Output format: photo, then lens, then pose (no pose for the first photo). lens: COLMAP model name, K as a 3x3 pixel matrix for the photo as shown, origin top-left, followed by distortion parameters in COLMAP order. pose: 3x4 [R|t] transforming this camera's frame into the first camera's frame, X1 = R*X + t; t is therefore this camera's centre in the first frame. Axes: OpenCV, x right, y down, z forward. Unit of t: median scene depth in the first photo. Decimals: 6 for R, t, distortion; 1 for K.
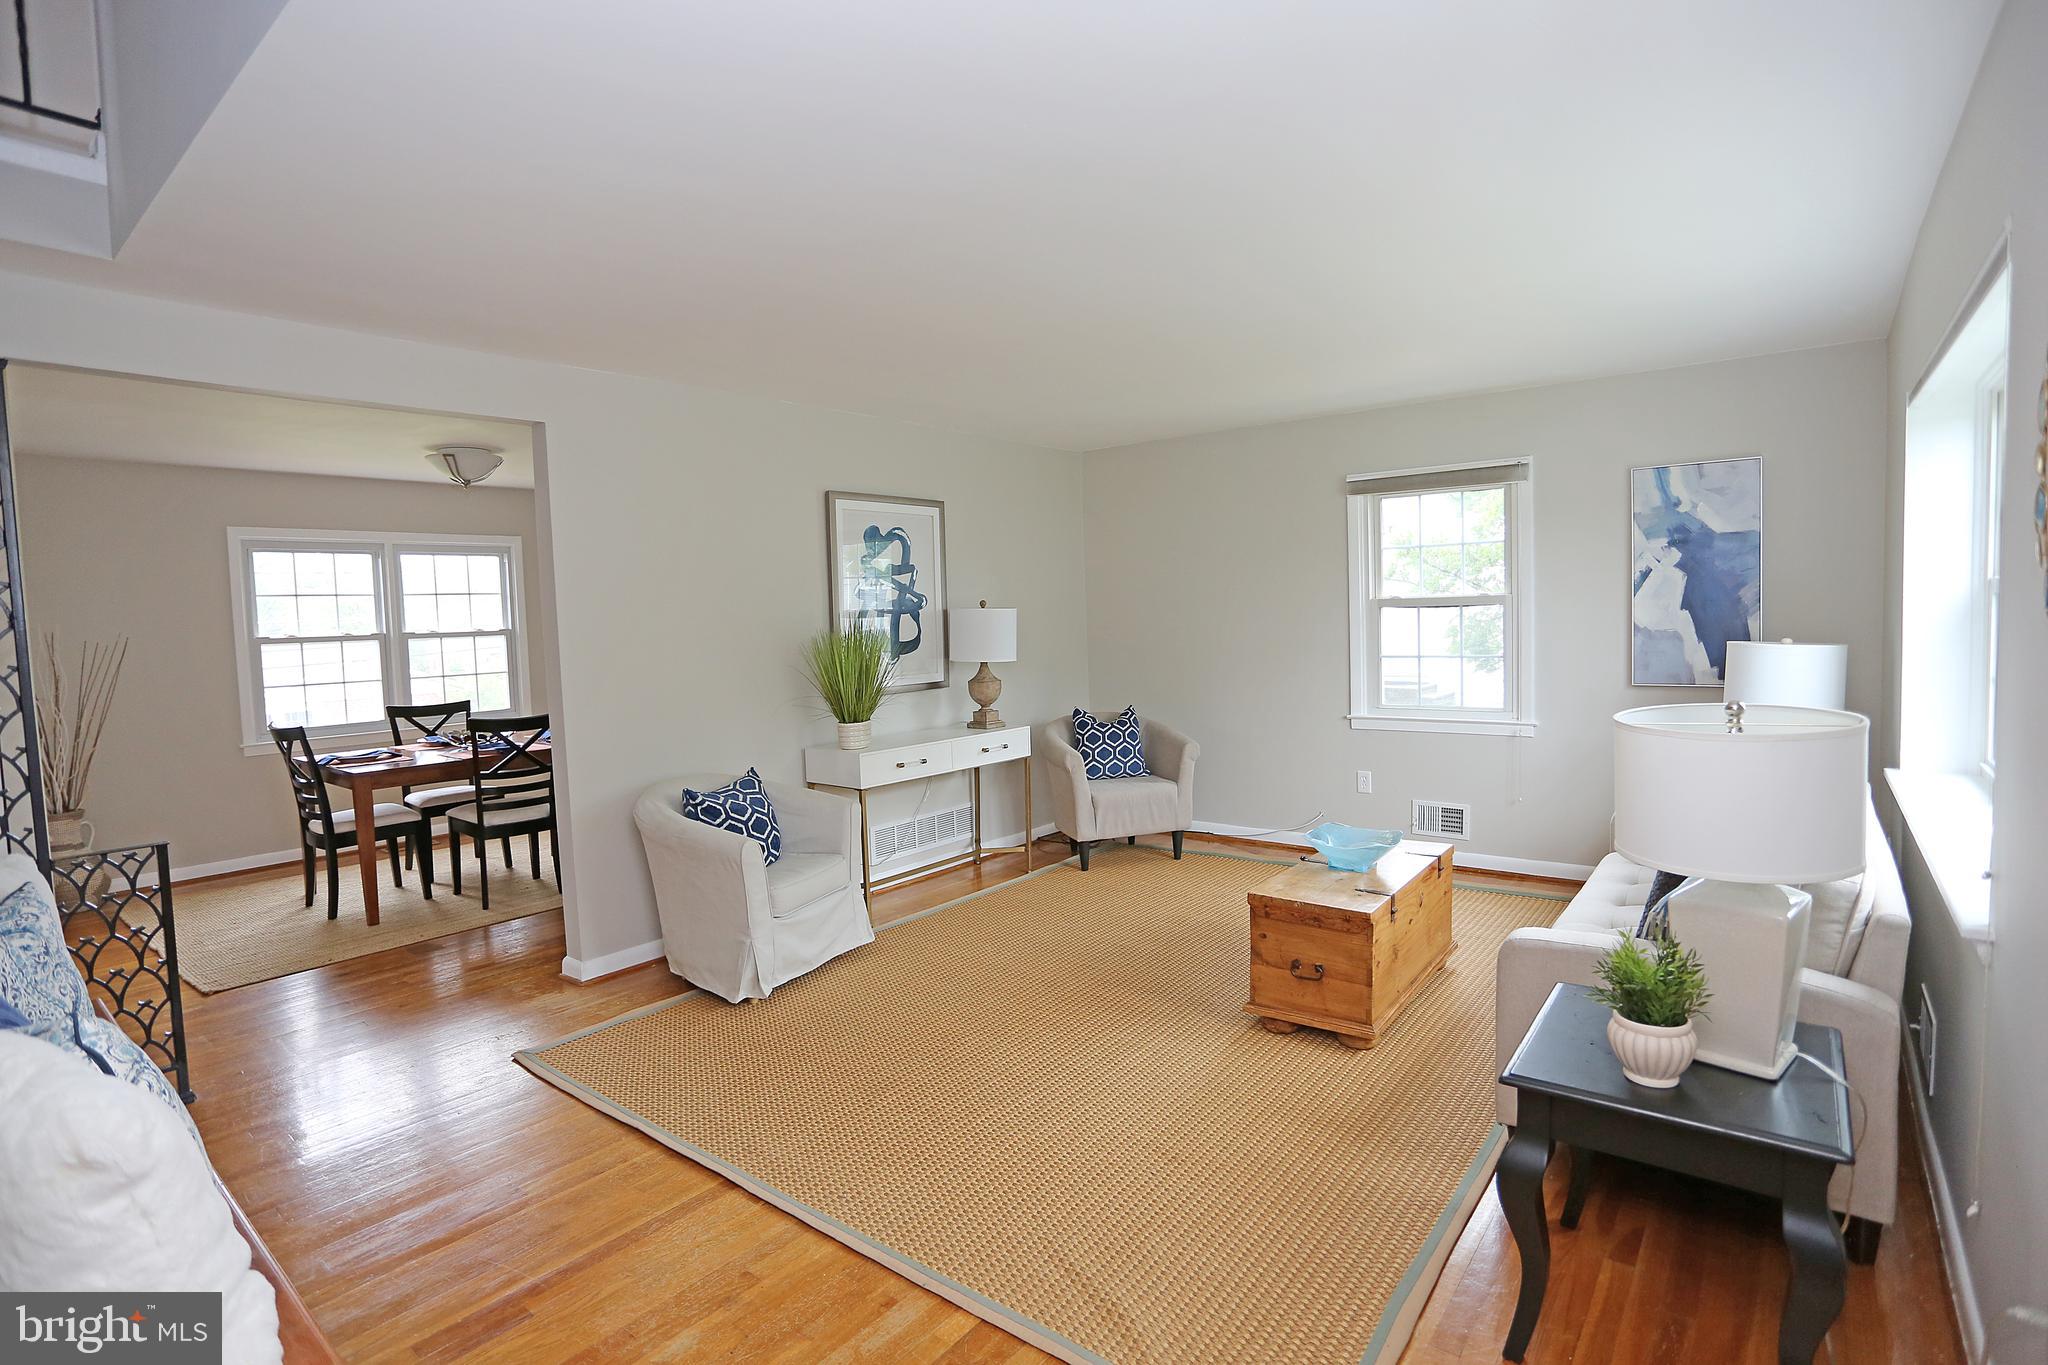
lens RADIAL K [[998.6, 0, 1032.4], [0, 998.6, 677.9], [0, 0, 1]] dist [-0.057655, 0.016205]
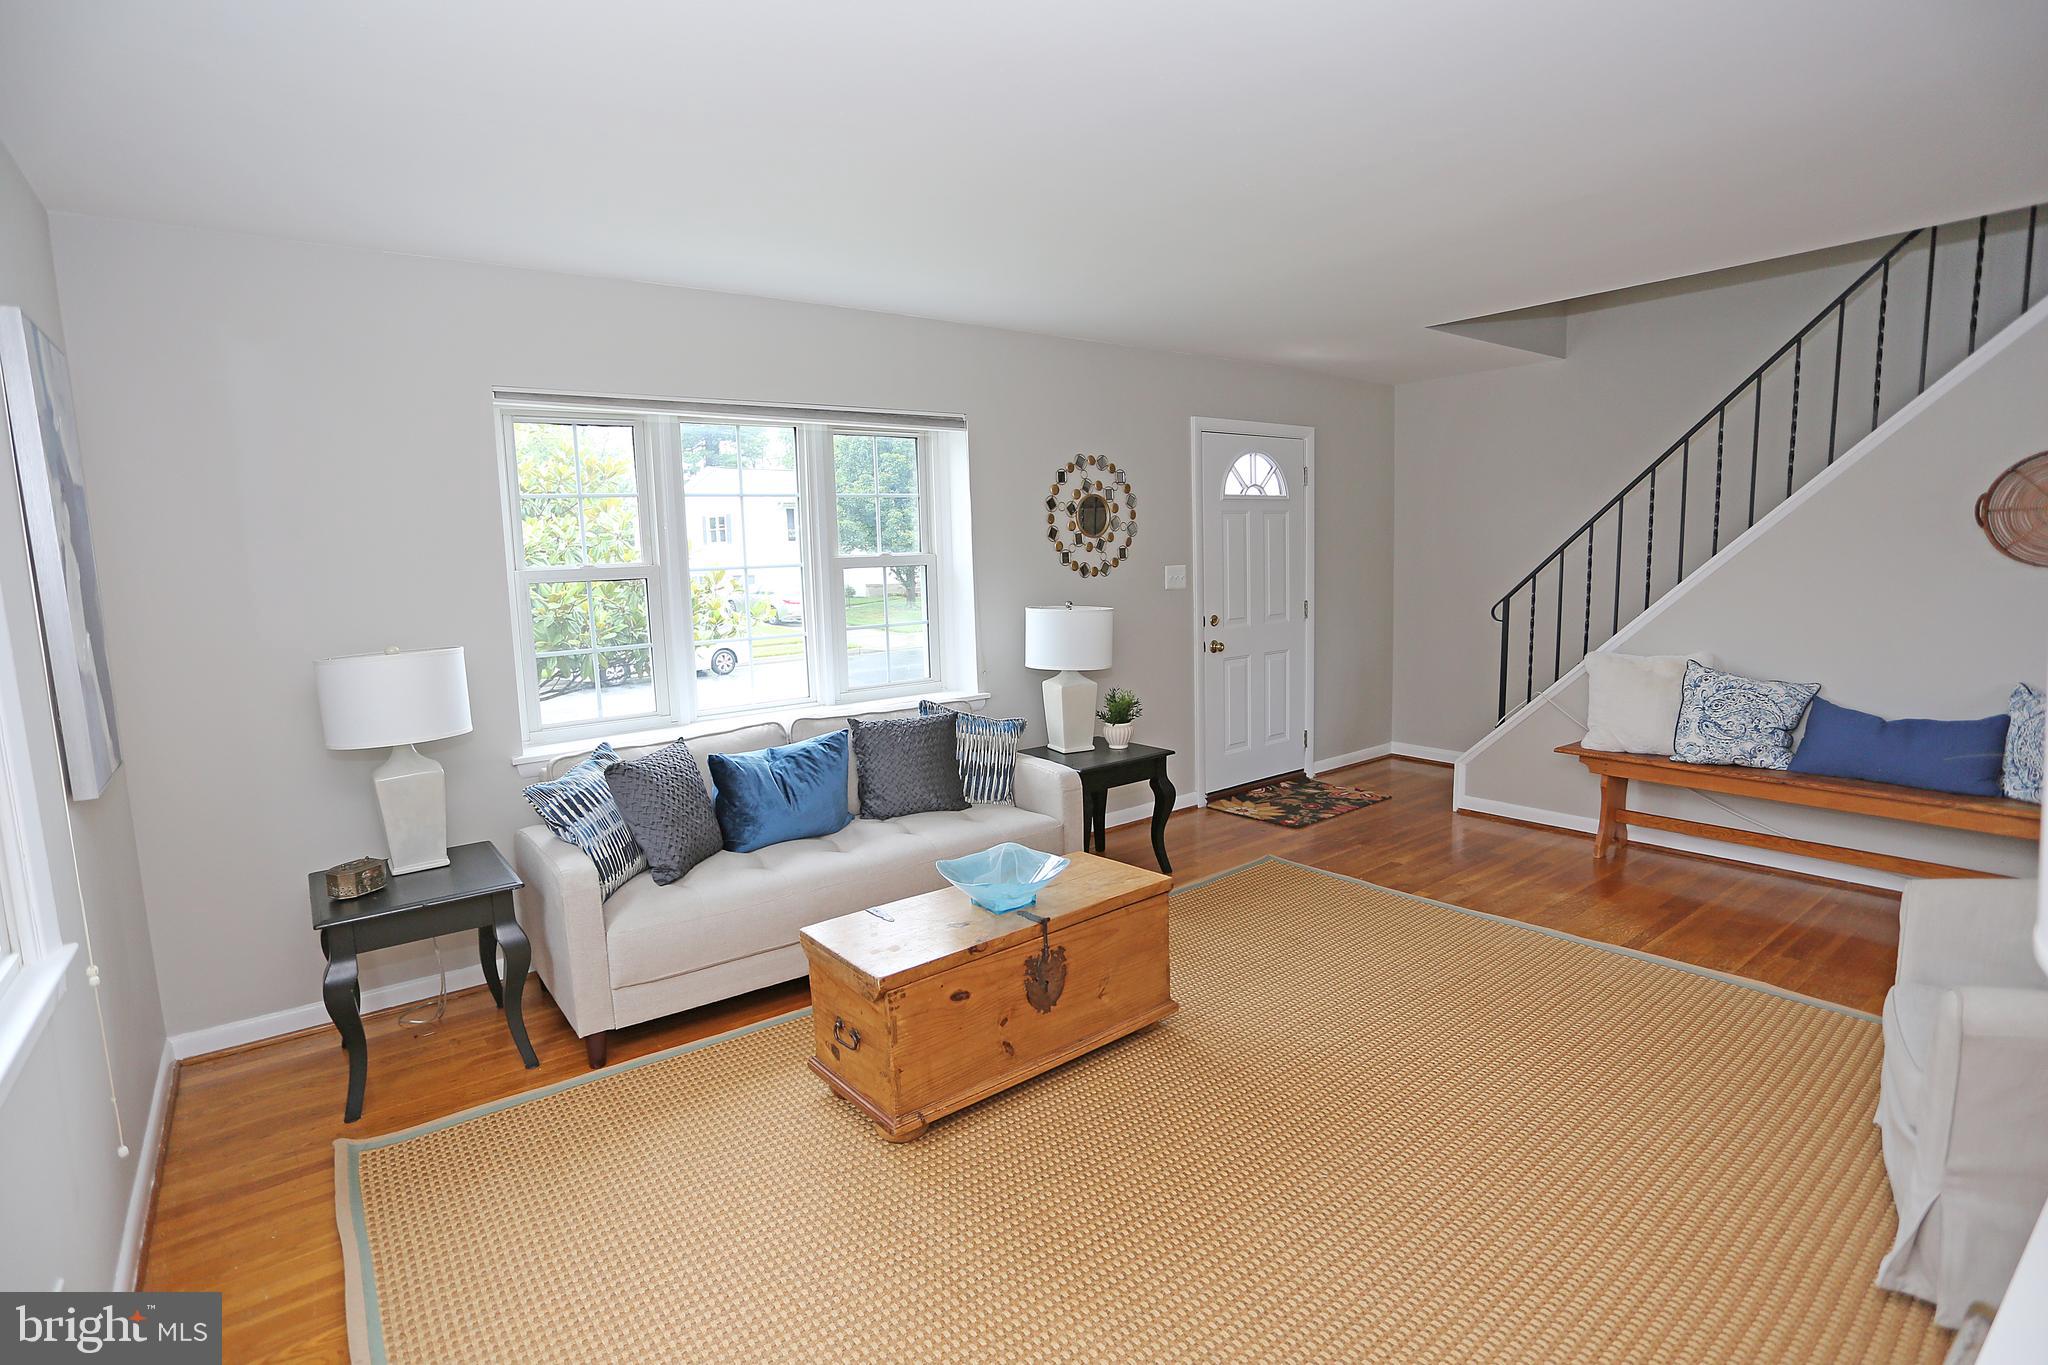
lens RADIAL K [[998.6, 0, 1026.2], [0, 998.6, 683.4], [0, 0, 1]] dist [-0.057655, 0.016205]
pose [[-0.970136, 0.028570, 0.240872, 0.080835], [0.074477, 0.980155, 0.183708, -0.082323], [-0.230844, 0.196161, -0.953012, 1.187464]]
